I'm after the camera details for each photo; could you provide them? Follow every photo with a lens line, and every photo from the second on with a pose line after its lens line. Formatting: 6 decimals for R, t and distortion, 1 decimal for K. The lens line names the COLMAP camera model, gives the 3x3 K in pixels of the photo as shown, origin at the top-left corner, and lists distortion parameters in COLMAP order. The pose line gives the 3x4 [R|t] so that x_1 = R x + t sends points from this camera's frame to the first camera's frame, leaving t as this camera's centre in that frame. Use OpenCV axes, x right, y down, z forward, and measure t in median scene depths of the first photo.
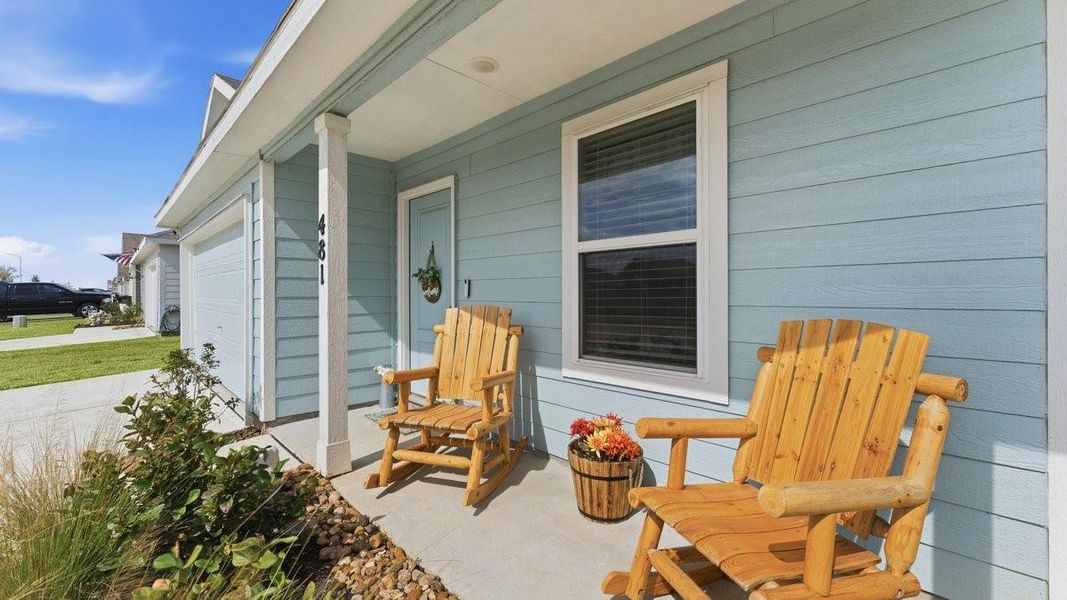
lens RADIAL K [[437.2, 0, 528.0], [0, 437.2, 280.8], [0, 0, 1]] dist [-0.000193, -0.000171]
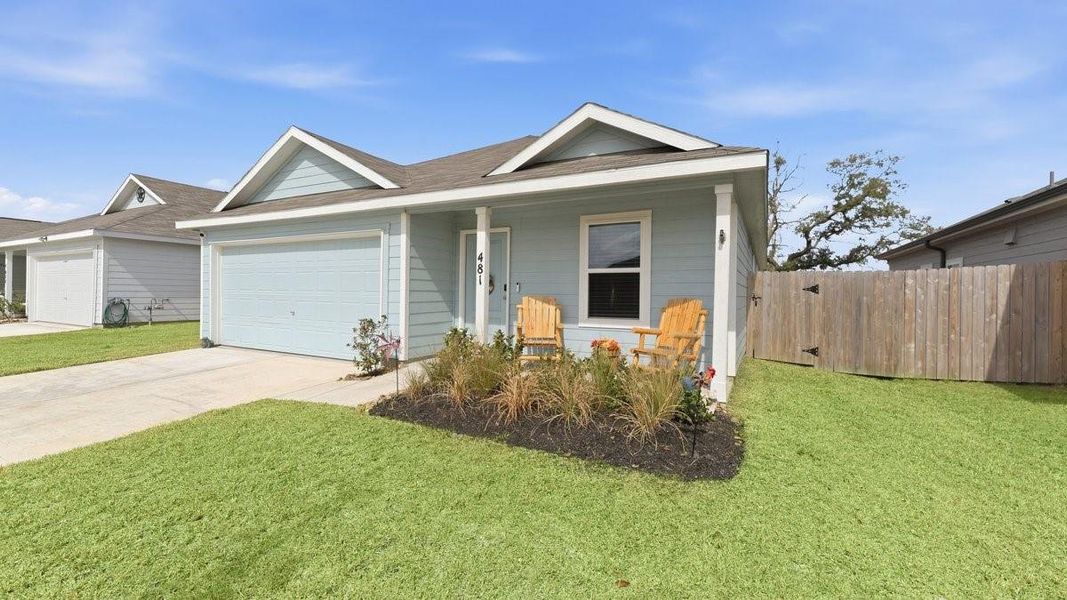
lens RADIAL K [[437.2, 0, 528.0], [0, 437.2, 280.8], [0, 0, 1]] dist [-0.000193, -0.000171]
pose [[0.961808, 0.021512, 0.272879, -0.811145], [-0.021669, 0.999762, -0.002437, -0.010572], [-0.272867, -0.003569, 0.962045, -1.136260]]
